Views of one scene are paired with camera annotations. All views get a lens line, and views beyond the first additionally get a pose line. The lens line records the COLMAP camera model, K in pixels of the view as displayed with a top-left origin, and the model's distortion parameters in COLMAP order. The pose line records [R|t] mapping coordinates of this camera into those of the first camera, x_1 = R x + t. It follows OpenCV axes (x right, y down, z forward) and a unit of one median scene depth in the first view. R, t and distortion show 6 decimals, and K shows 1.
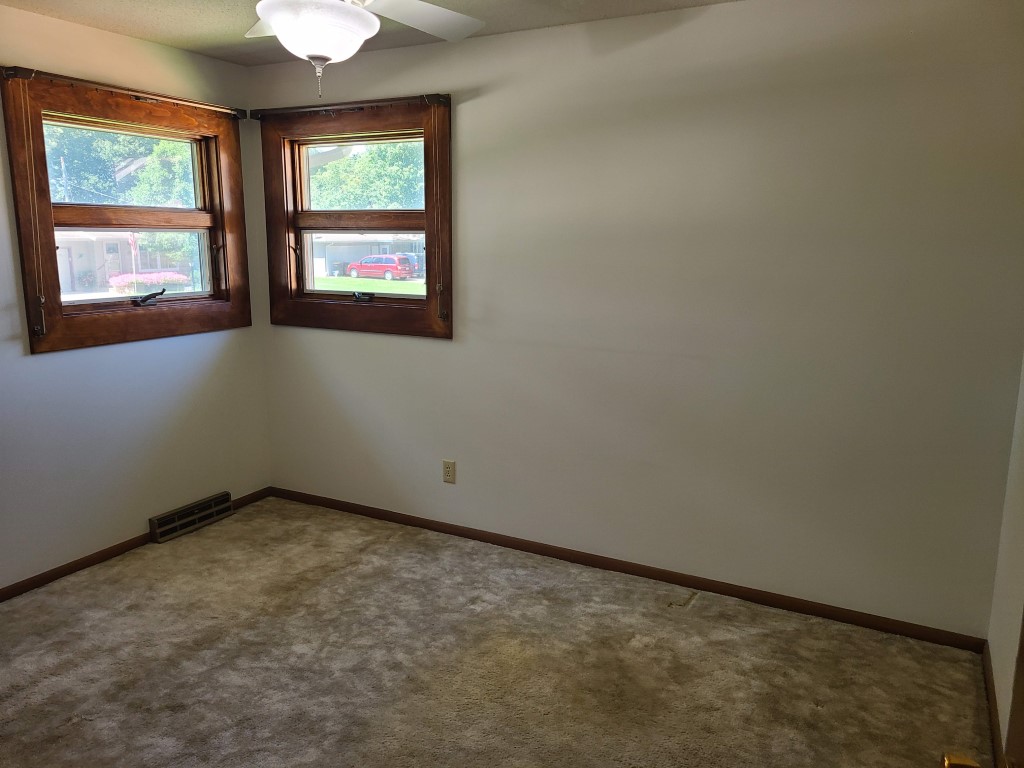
lens RADIAL K [[774.3, 0, 512.0], [0, 774.3, 384.0], [0, 0, 1]] dist [0.040609, -0.013865]
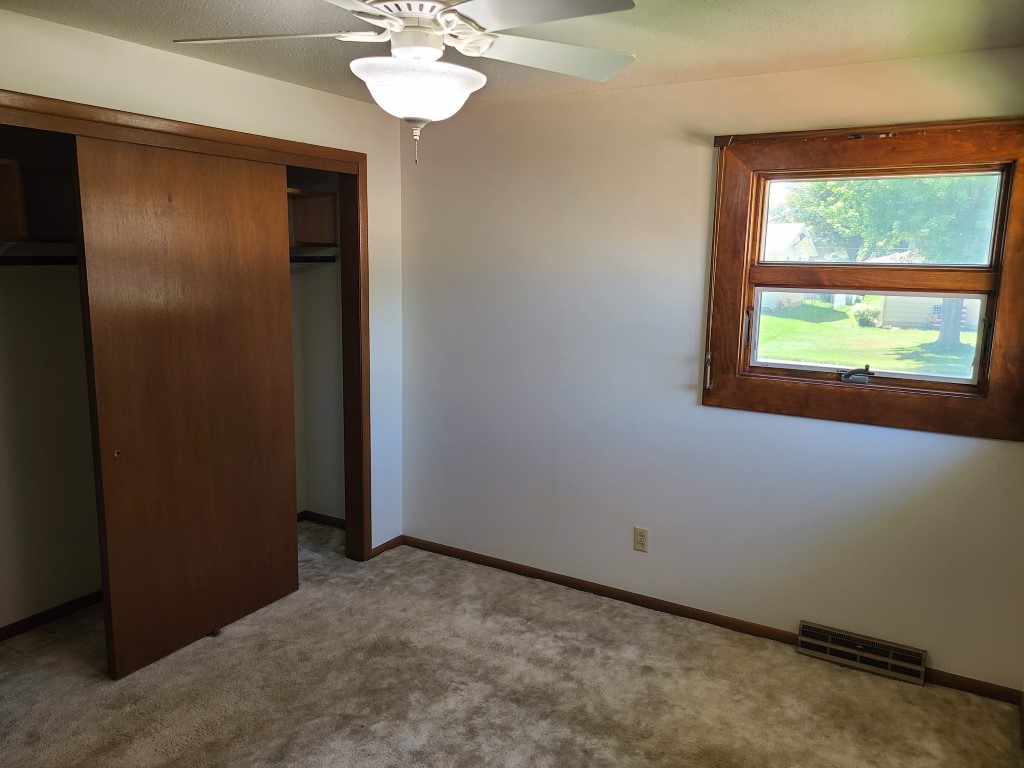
lens RADIAL K [[774.3, 0, 512.0], [0, 774.3, 384.0], [0, 0, 1]] dist [0.040609, -0.013865]
pose [[-0.052715, 0.162783, -0.985253, 0.380682], [-0.201887, 0.964514, 0.170159, -0.170495], [0.977989, 0.207880, -0.017981, 0.676257]]
